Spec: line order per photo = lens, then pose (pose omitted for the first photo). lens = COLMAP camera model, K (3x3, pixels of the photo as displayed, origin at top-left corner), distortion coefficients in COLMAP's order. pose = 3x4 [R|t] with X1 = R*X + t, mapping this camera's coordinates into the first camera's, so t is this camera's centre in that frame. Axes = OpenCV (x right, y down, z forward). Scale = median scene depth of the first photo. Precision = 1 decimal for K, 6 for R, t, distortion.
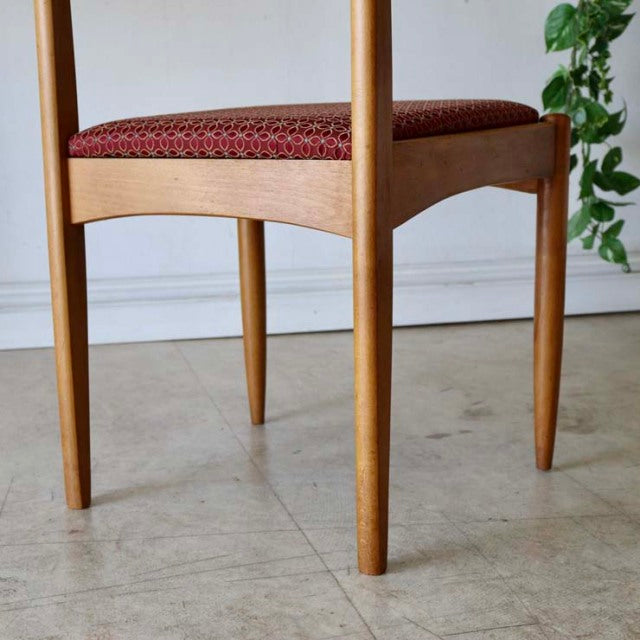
lens RADIAL K [[1169.9, 0, 318.2], [0, 1169.9, 334.0], [0, 0, 1]] dist [-0.008176, 0.011570]
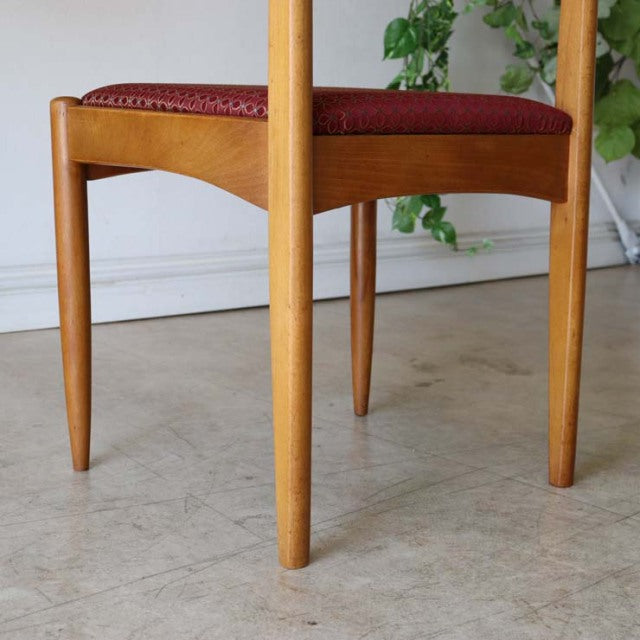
lens RADIAL K [[1169.9, 0, 318.2], [0, 1169.9, 334.0], [0, 0, 1]] dist [-0.008176, 0.011570]
pose [[0.906084, -0.047416, 0.420432, -0.478032], [0.053006, 0.998593, -0.001614, 0.033956], [-0.419764, 0.023748, 0.907323, -0.003333]]
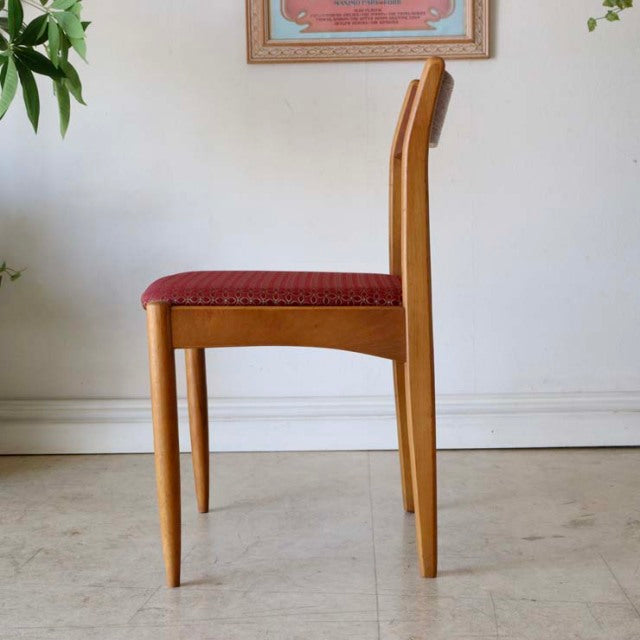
lens RADIAL K [[1277.5, 0, 322.1], [0, 1277.5, 334.5], [0, 0, 1]] dist [-0.004711, 0.194547]
pose [[0.960793, 0.020763, -0.276488, 0.257695], [-0.044462, 0.995825, -0.079723, -0.008660], [0.273678, 0.088890, 0.957705, -0.358635]]
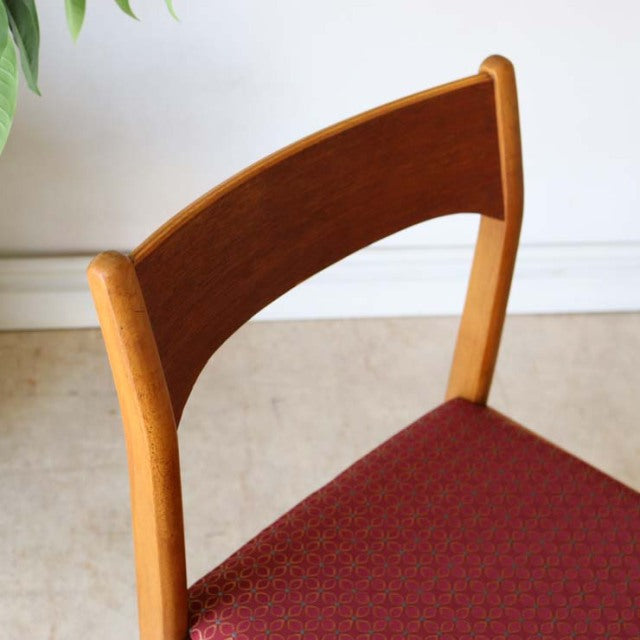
lens RADIAL K [[1232.1, 0, 320.0], [0, 1232.1, 320.0], [0, 0, 1]] dist [-0.224774, 1.508333]
pose [[0.988168, 0.141915, -0.058179, -0.257600], [-0.094193, 0.860866, 0.500037, -0.577220], [0.121047, -0.488640, 0.864048, 0.316341]]
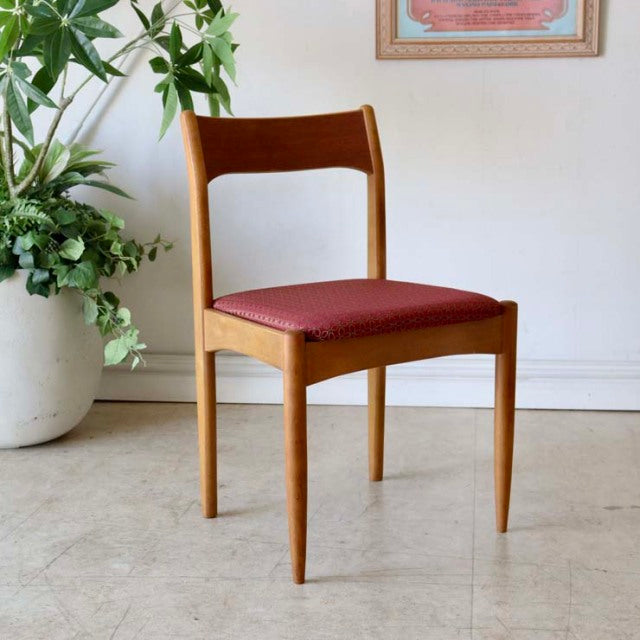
lens RADIAL K [[1277.5, 0, 322.1], [0, 1277.5, 334.5], [0, 0, 1]] dist [-0.004711, 0.194547]
pose [[0.928358, 0.069805, -0.365073, 0.328802], [-0.068074, 0.997525, 0.017626, -0.126750], [0.365399, 0.008489, 0.930812, -0.574062]]
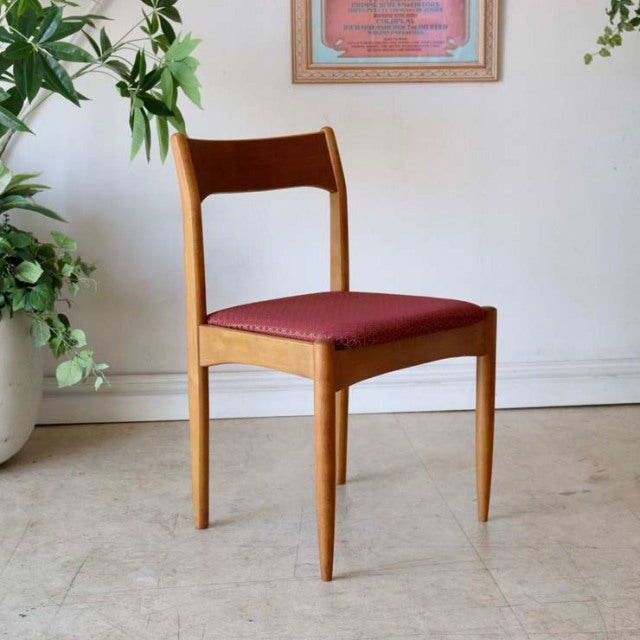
lens RADIAL K [[1277.5, 0, 322.1], [0, 1277.5, 334.5], [0, 0, 1]] dist [-0.004711, 0.194547]
pose [[0.987036, 0.025388, -0.158478, 0.044621], [-0.027244, 0.999583, -0.009553, -0.098820], [0.158169, 0.013747, 0.987316, -0.729871]]
